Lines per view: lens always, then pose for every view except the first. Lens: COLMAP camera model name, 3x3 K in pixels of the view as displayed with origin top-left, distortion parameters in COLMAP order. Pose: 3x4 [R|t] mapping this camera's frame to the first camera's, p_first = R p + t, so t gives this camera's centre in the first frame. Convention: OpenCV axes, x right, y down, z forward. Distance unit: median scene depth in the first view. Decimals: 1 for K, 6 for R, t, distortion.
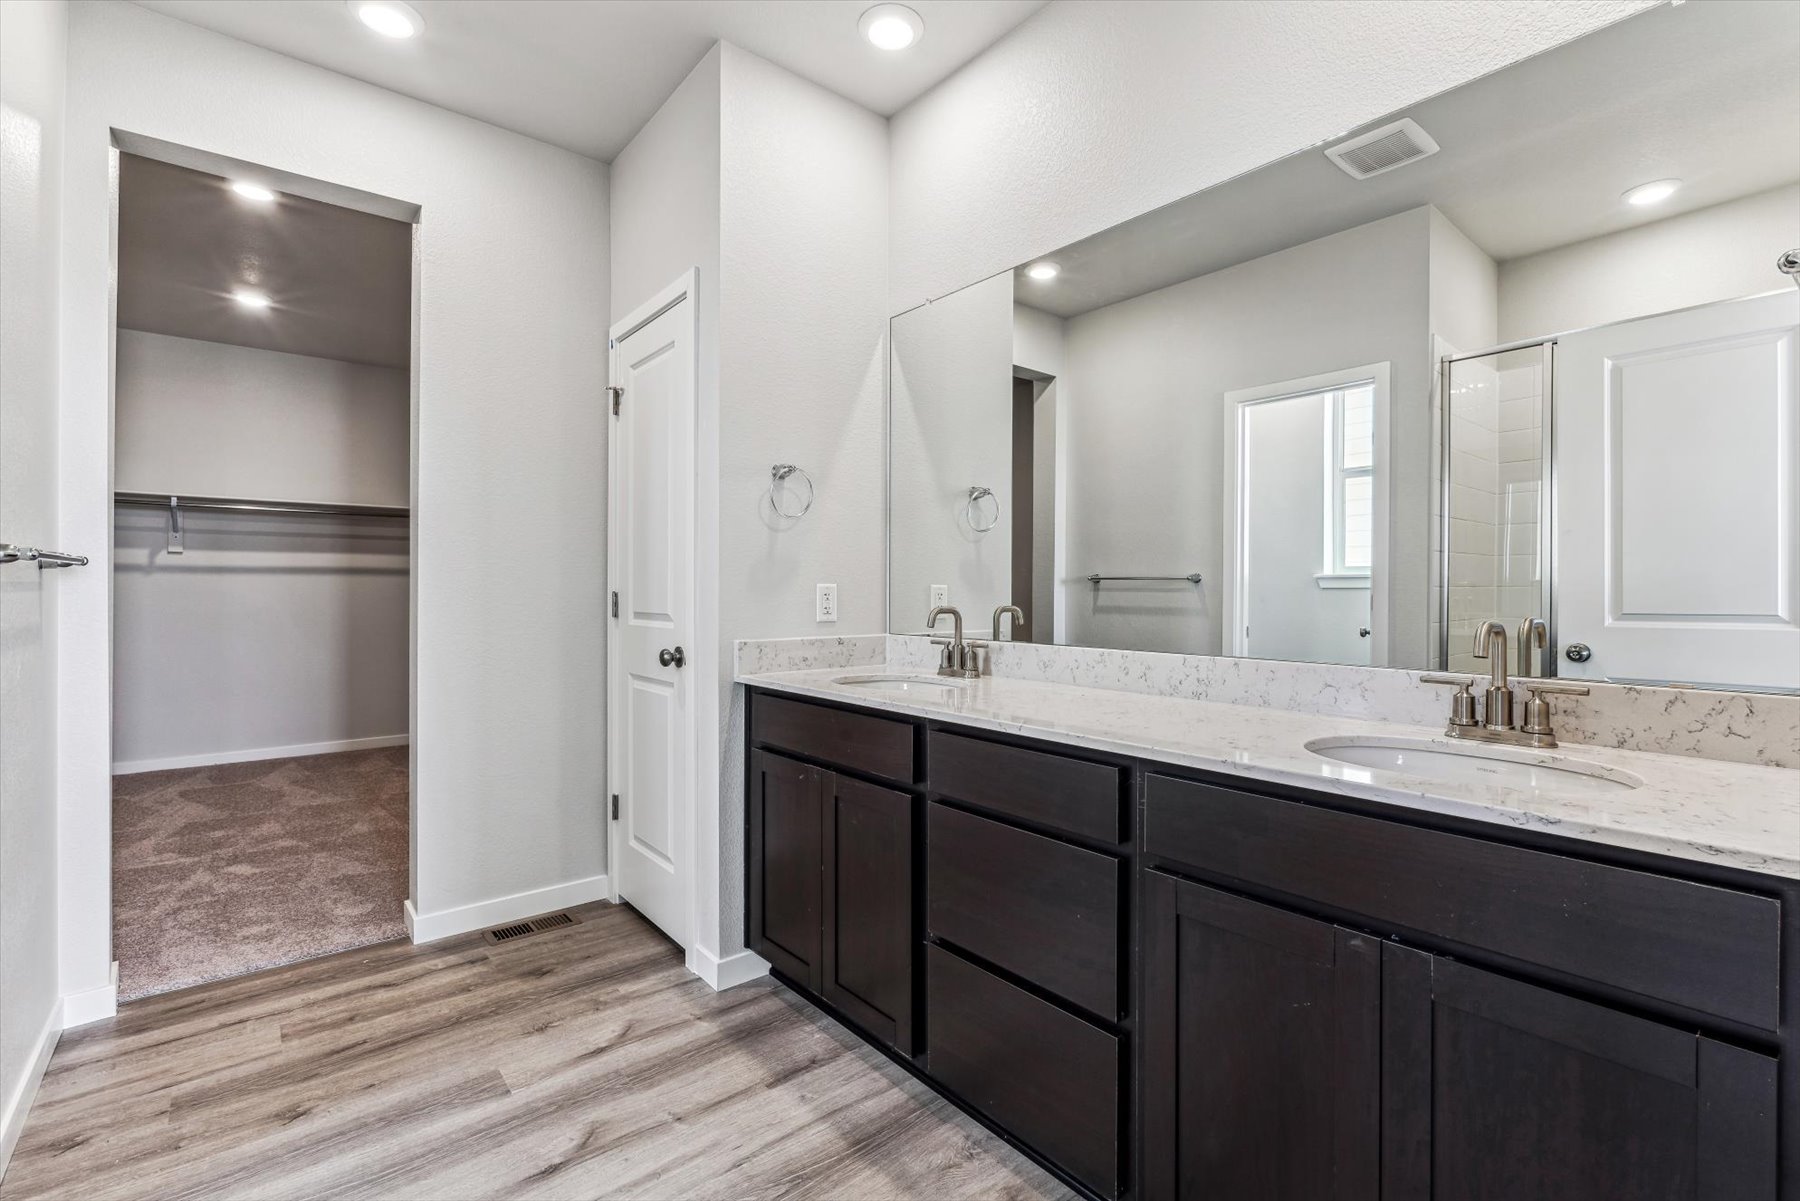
lens RADIAL K [[804.0, 0, 907.8], [0, 804.0, 591.9], [0, 0, 1]] dist [-0.001621, -0.000242]
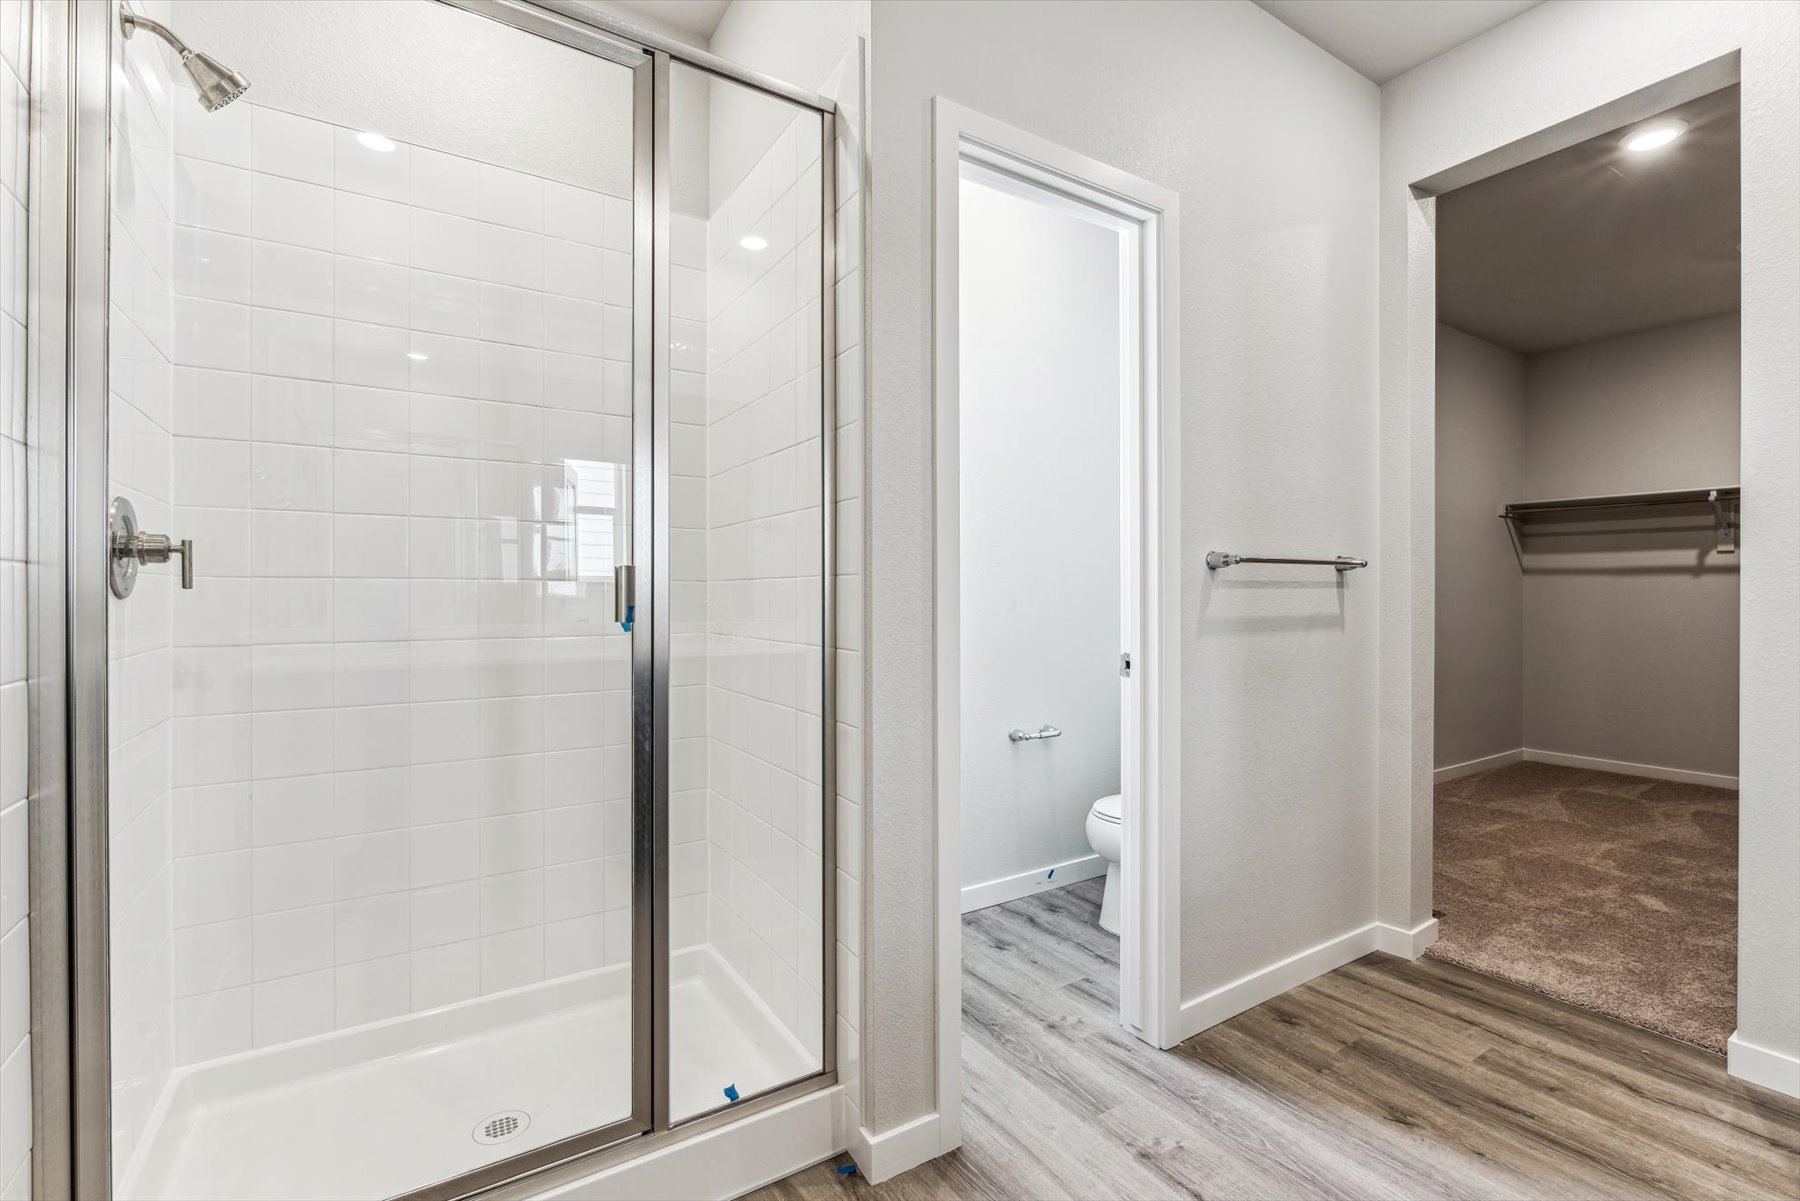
lens RADIAL K [[804.0, 0, 906.8], [0, 804.0, 596.8], [0, 0, 1]] dist [-0.001621, -0.000242]
pose [[-0.105906, 0.003711, -0.994369, 0.226239], [-0.005400, 0.999976, 0.004307, 0.008902], [0.994361, 0.005826, -0.105884, 0.407234]]
